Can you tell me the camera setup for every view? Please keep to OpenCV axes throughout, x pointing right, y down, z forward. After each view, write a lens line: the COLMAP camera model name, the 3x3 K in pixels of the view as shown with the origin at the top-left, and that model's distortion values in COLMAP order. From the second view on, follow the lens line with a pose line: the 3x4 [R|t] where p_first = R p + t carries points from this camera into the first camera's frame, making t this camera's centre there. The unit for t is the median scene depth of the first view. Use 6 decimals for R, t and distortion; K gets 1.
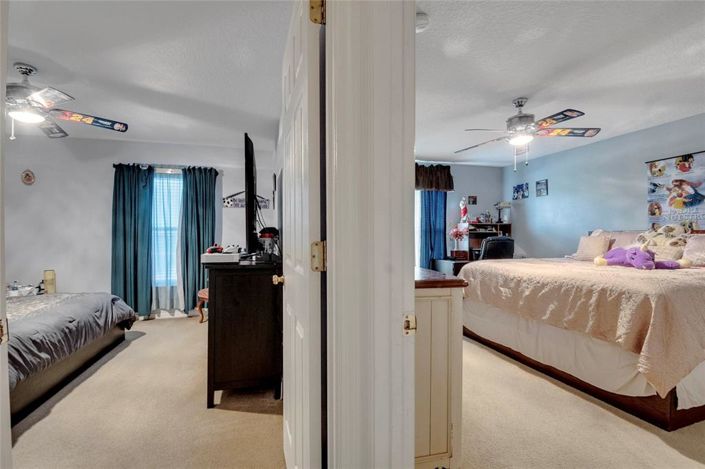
lens RADIAL K [[310.3, 0, 348.8], [0, 310.3, 237.4], [0, 0, 1]] dist [0.003105, -0.013334]
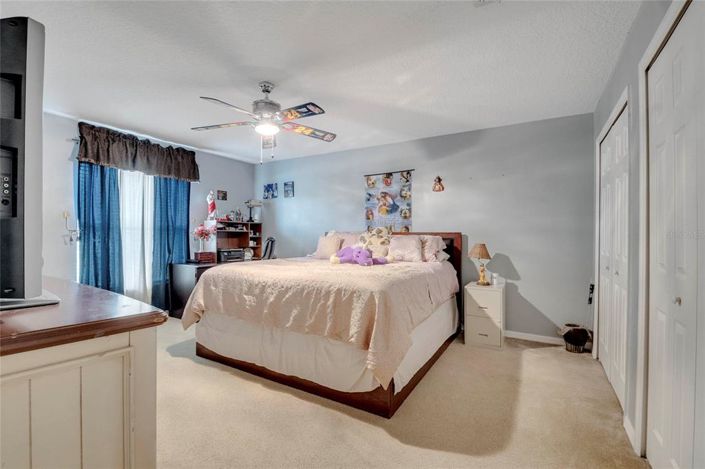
lens RADIAL K [[310.3, 0, 348.8], [0, 310.3, 237.4], [0, 0, 1]] dist [0.003105, -0.013334]
pose [[0.737963, 0.004066, 0.674829, 0.123833], [-0.005487, 0.999985, -0.000025, -0.000754], [-0.674819, -0.003684, 0.737974, 0.174274]]
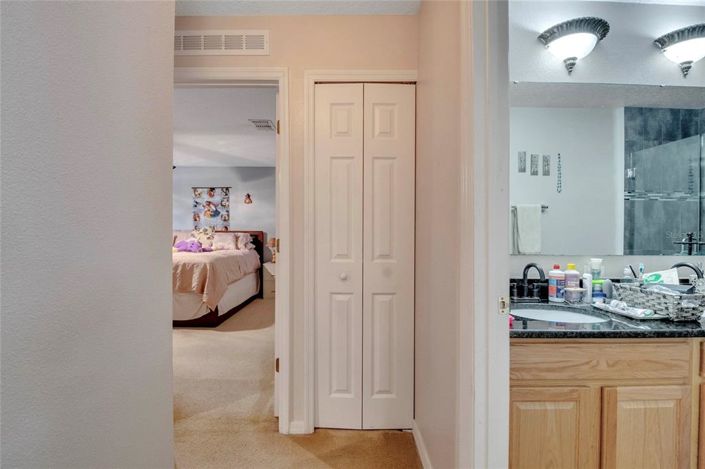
lens RADIAL K [[310.3, 0, 348.8], [0, 310.3, 237.4], [0, 0, 1]] dist [0.003105, -0.013334]
pose [[0.274166, -0.007428, 0.961654, -0.456454], [-0.000743, 0.999968, 0.007936, 0.001412], [-0.961682, -0.002891, 0.274151, -0.286624]]
